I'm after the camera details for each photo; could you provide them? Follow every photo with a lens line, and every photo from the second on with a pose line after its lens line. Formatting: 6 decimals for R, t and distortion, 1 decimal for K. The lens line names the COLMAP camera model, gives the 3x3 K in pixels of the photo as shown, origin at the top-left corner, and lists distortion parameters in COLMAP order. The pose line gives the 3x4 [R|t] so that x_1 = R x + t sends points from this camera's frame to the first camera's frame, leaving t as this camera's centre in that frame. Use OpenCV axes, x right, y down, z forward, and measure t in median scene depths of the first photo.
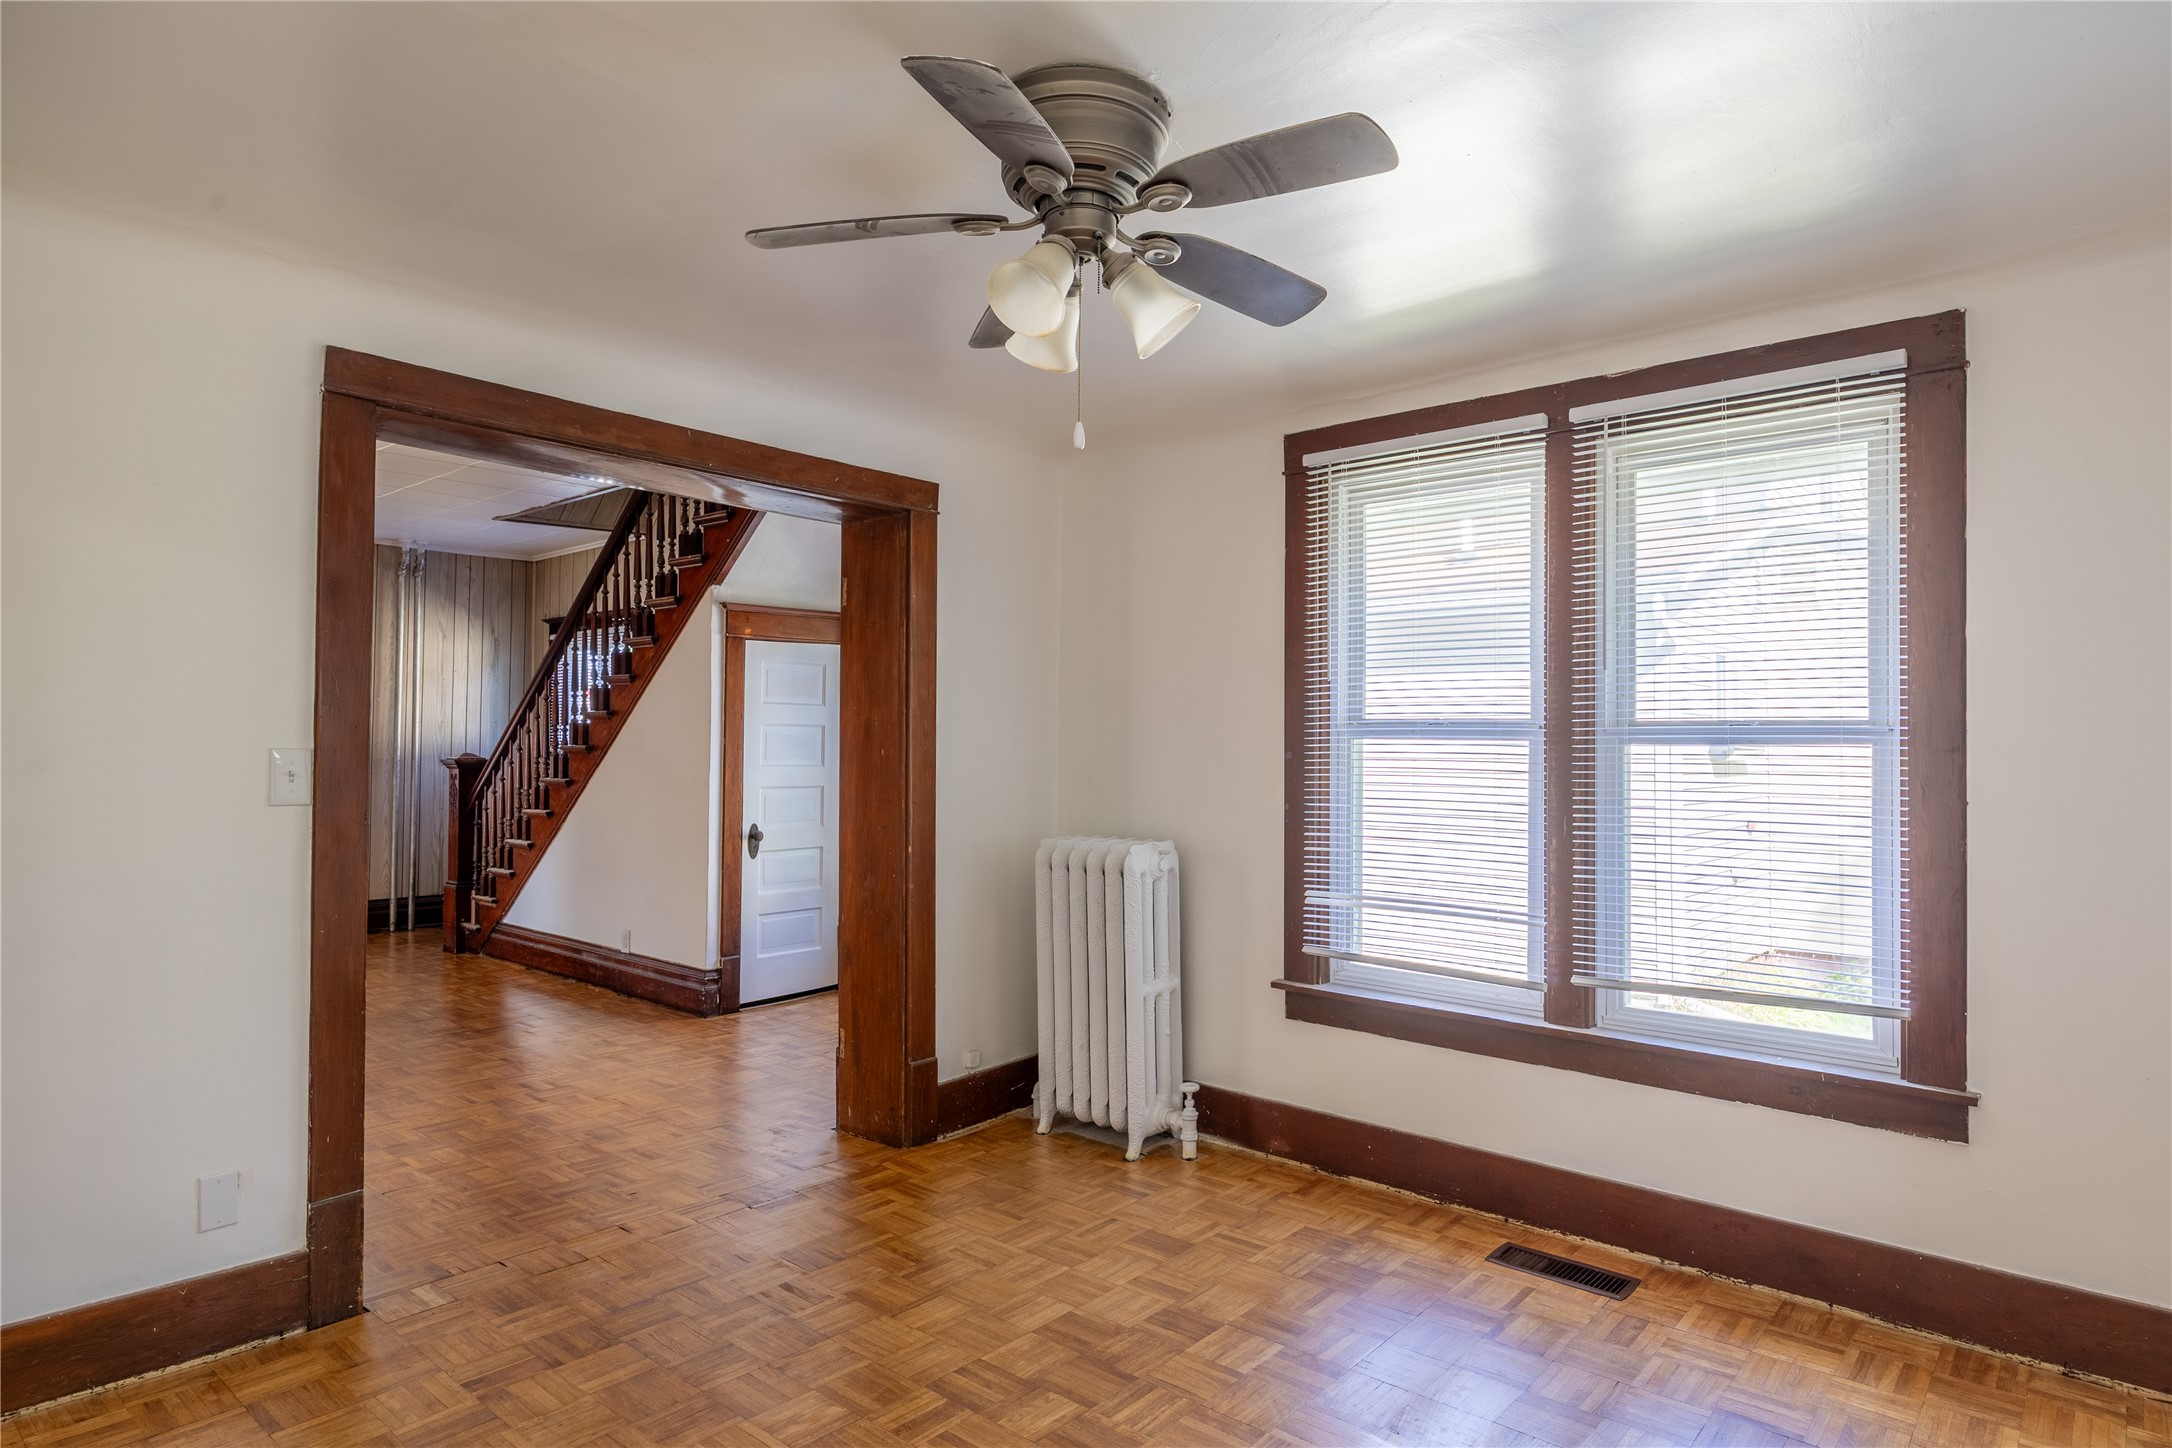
lens RADIAL K [[1237.1, 0, 1092.4], [0, 1237.1, 727.3], [0, 0, 1]] dist [0.000528, -0.000612]
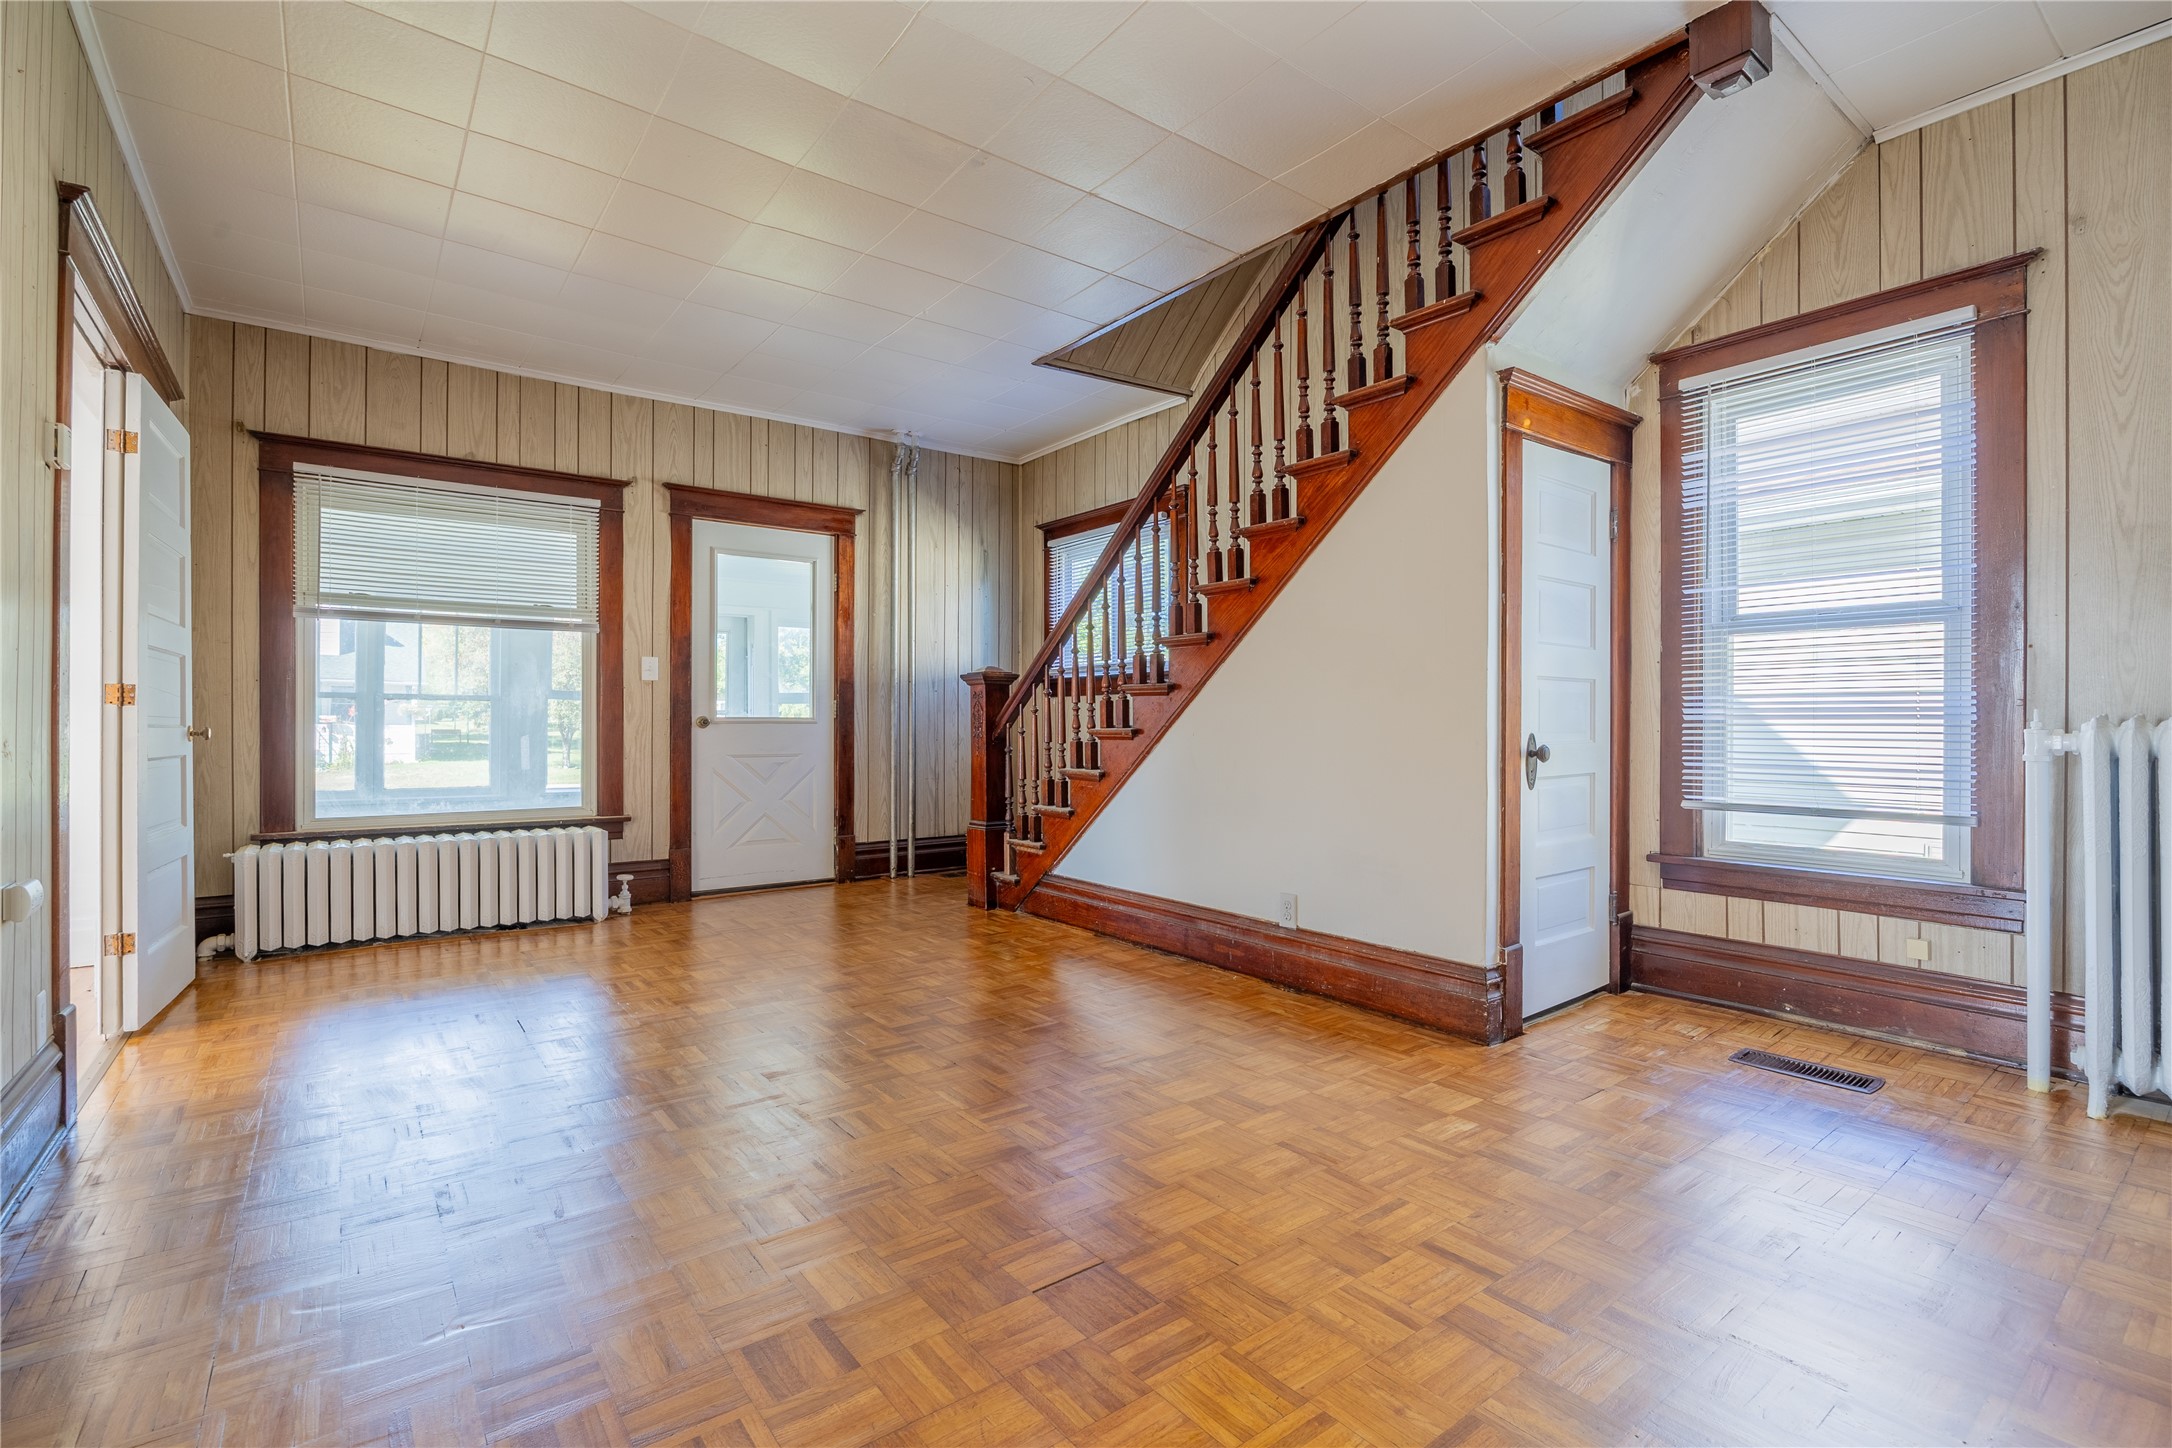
lens RADIAL K [[991.9, 0, 1103.4], [0, 991.9, 725.8], [0, 0, 1]] dist [-0.014084, 0.000305]
pose [[0.981427, -0.008328, -0.191654, -0.337317], [0.012433, 0.999718, 0.020227, 0.052791], [0.191432, -0.022234, 0.981254, 0.403251]]
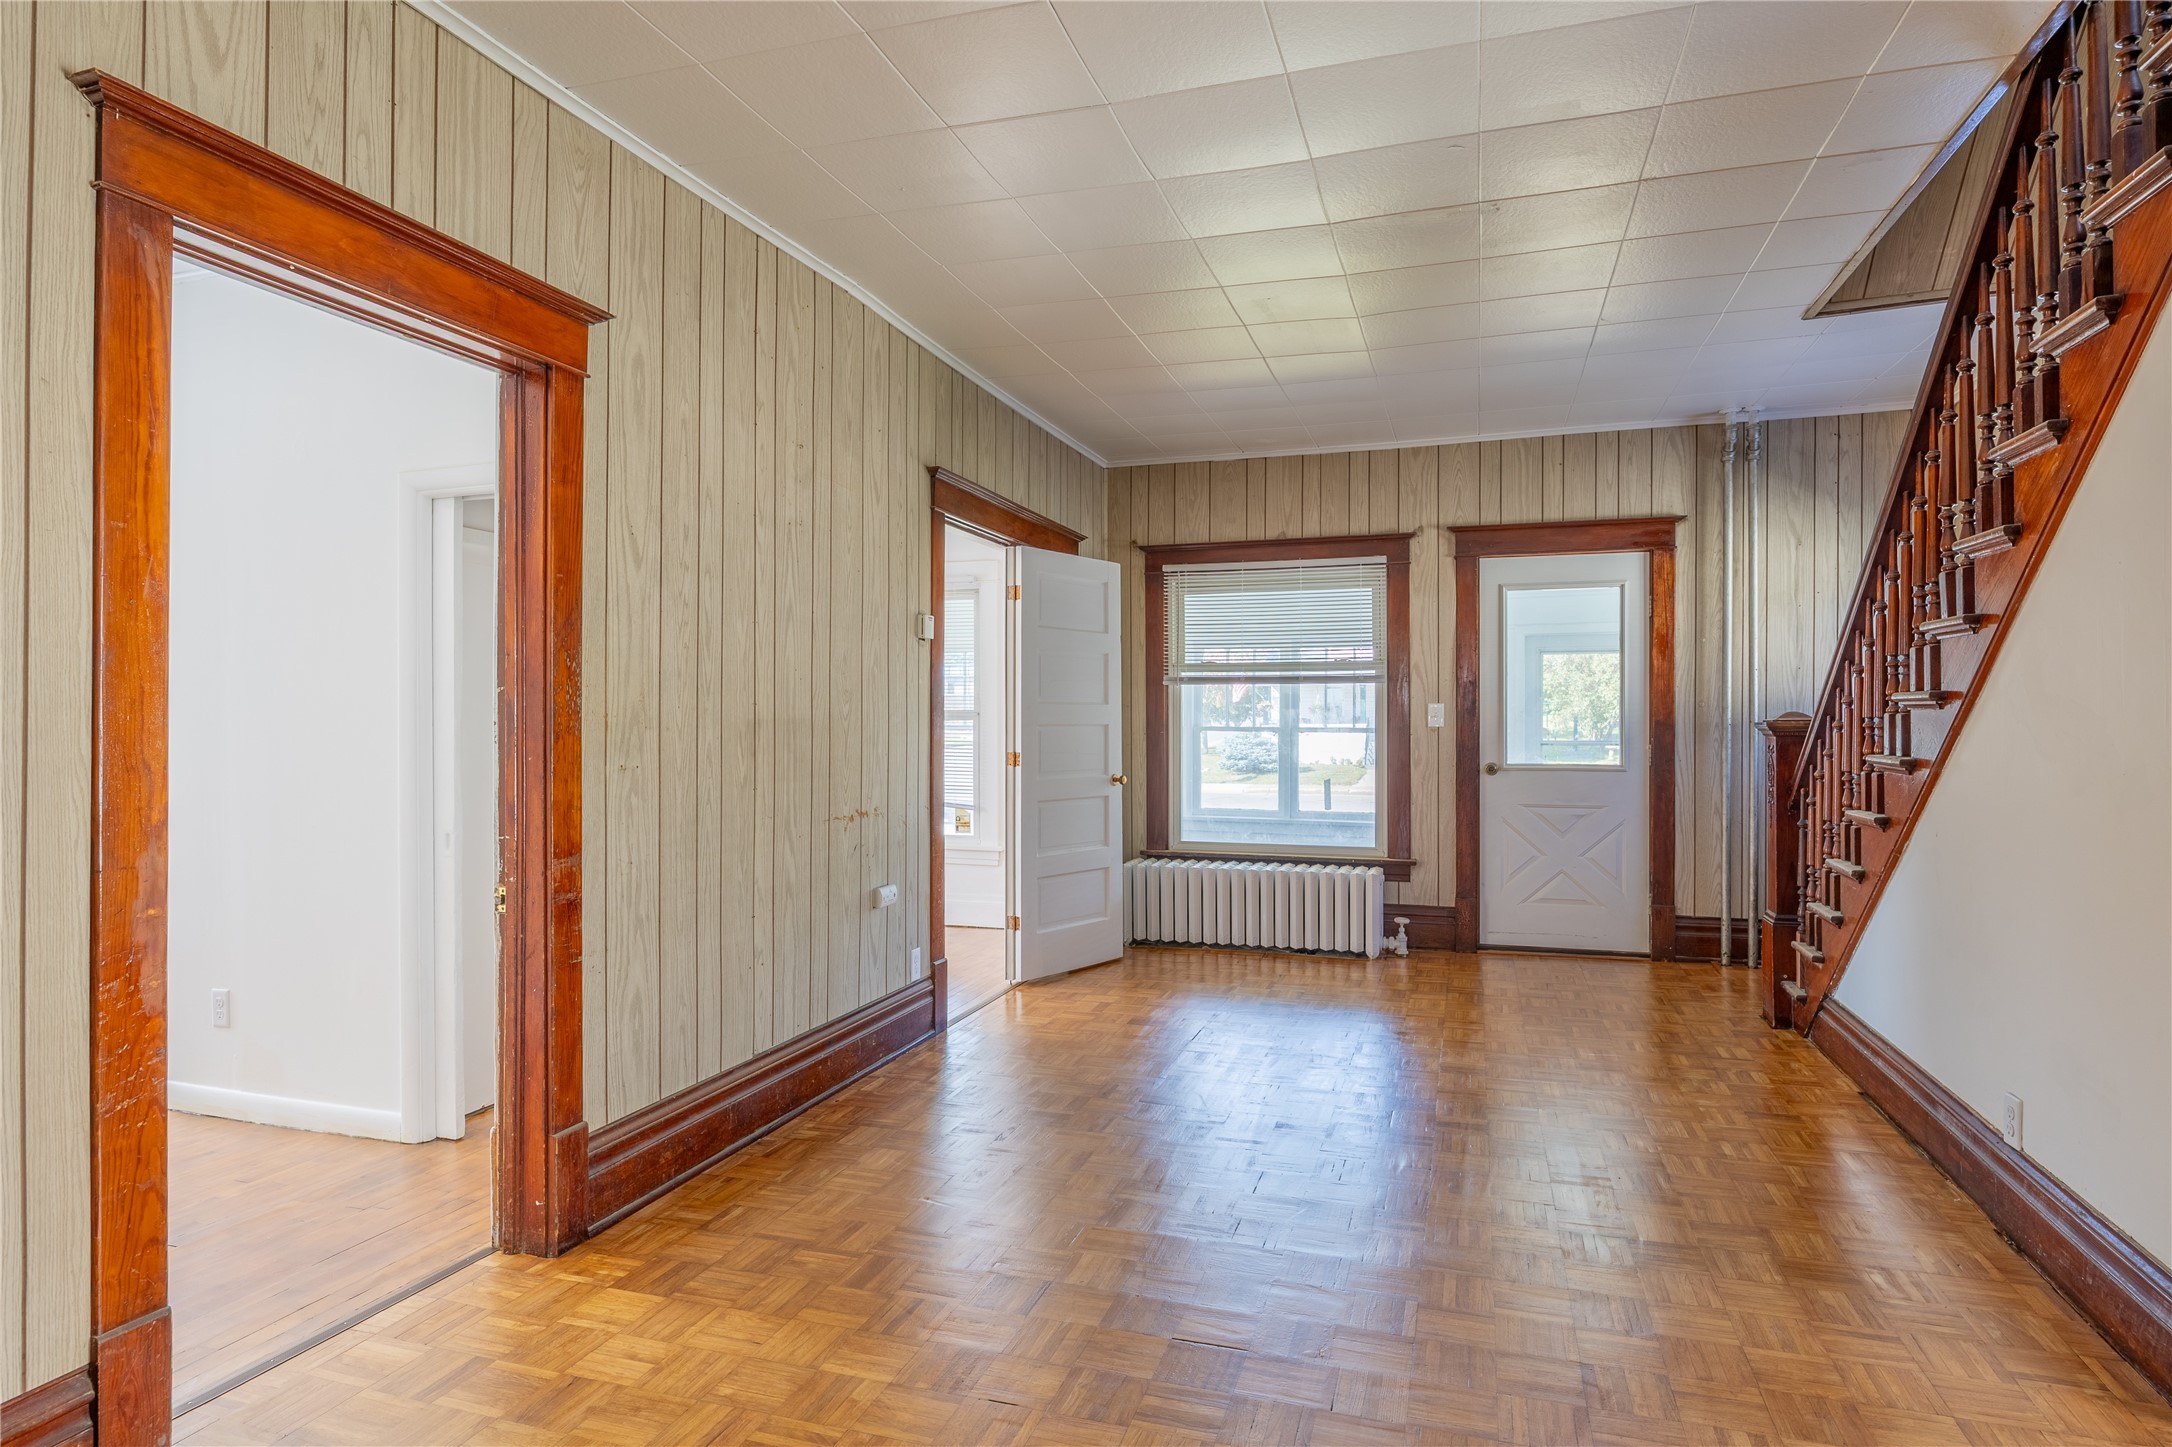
lens RADIAL K [[1173.1, 0, 1086.0], [0, 1173.1, 723.5], [0, 0, 1]] dist [-0.003060, -0.000574]
pose [[0.393637, -0.004377, -0.919256, -0.107513], [0.024426, 0.999685, 0.005699, 0.015814], [0.918941, -0.024697, 0.393620, 0.477485]]
